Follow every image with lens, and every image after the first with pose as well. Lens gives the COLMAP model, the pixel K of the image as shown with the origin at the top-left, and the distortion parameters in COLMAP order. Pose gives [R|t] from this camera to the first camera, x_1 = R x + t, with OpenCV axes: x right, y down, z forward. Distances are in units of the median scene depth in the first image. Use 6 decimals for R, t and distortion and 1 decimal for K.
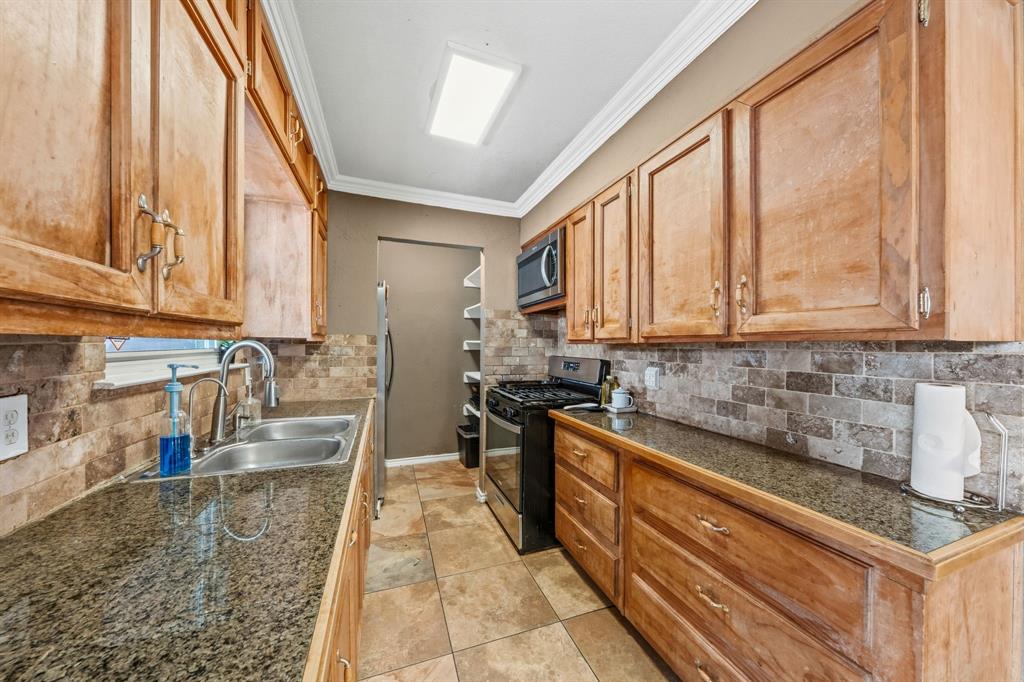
lens RADIAL K [[354.5, 0, 516.5], [0, 354.5, 345.8], [0, 0, 1]] dist [-0.001045, -0.000093]
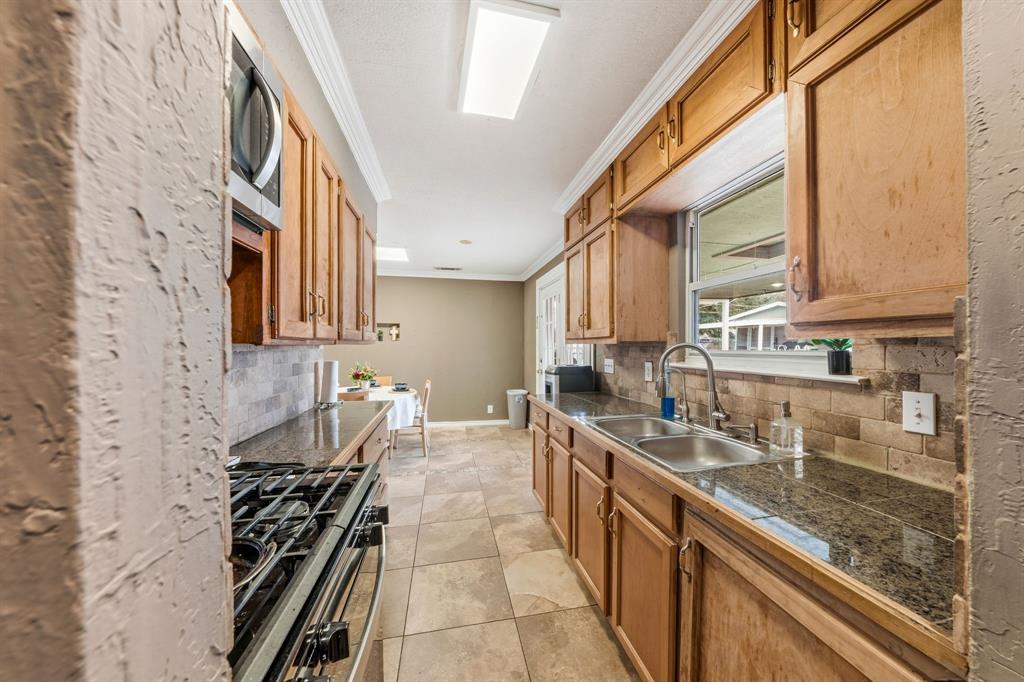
lens RADIAL K [[354.5, 0, 516.5], [0, 354.5, 345.8], [0, 0, 1]] dist [-0.001045, -0.000093]
pose [[-0.988126, -0.000929, 0.153645, -0.322173], [0.000145, 0.999976, 0.006974, -0.011169], [-0.153647, 0.006913, -0.988102, 1.893966]]
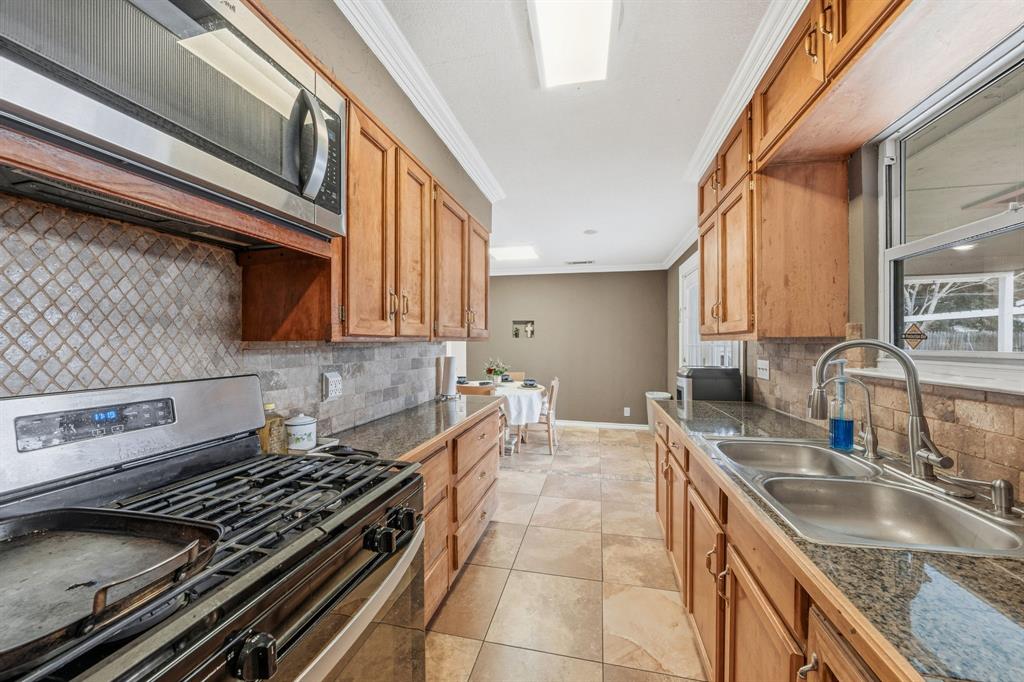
lens RADIAL K [[359.0, 0, 517.6], [0, 359.0, 341.0], [0, 0, 1]] dist [-0.002116, -0.000326]
pose [[-0.839331, -0.000618, 0.543621, -0.460918], [0.001164, 0.999995, 0.002933, -0.011783], [-0.543620, 0.003094, -0.839326, 1.741233]]
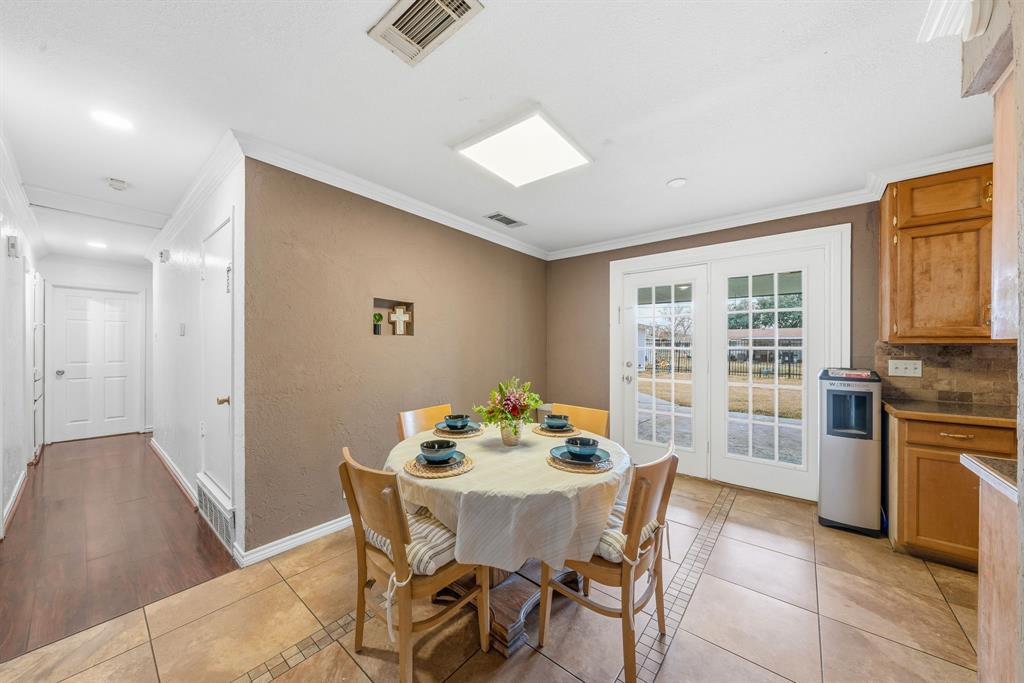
lens RADIAL K [[354.5, 0, 516.5], [0, 354.5, 346.3], [0, 0, 1]] dist [-0.001045, -0.000093]
pose [[-0.858007, -0.003948, -0.513622, 1.736469], [-0.006606, 0.999973, 0.003348, 0.010001], [0.513595, 0.006265, -0.858010, 0.563614]]
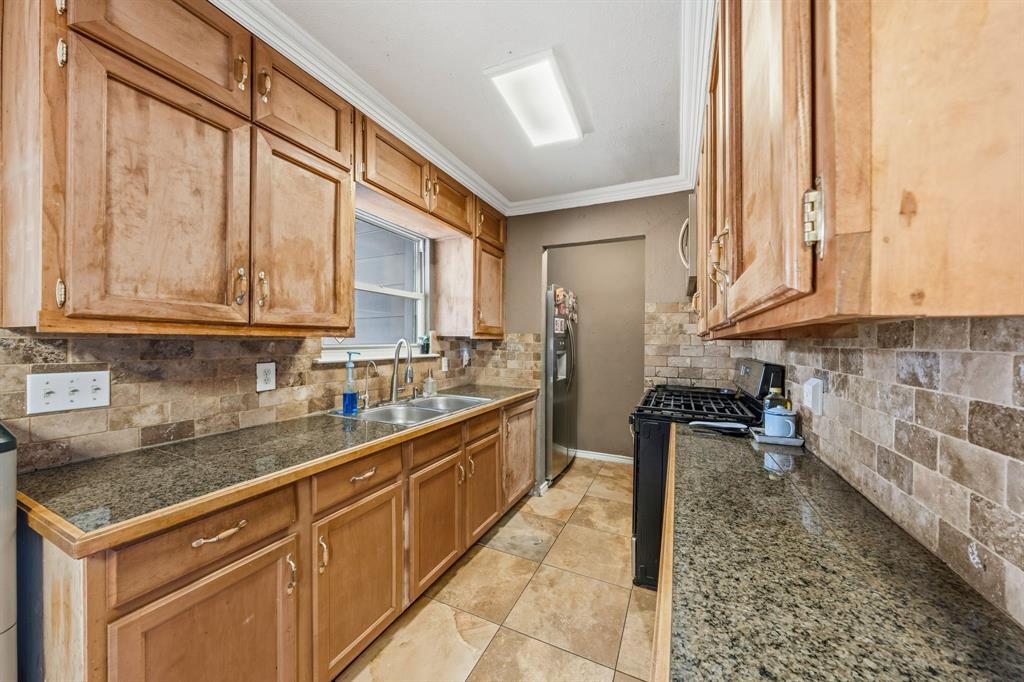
lens RADIAL K [[352.1, 0, 515.6], [0, 352.1, 342.3], [0, 0, 1]] dist [-0.000648, -0.000025]
pose [[0.702640, 0.001557, -0.711544, 0.551224], [-0.006801, 0.999967, -0.004528, 0.005267], [0.711513, 0.008021, 0.702627, 0.240083]]
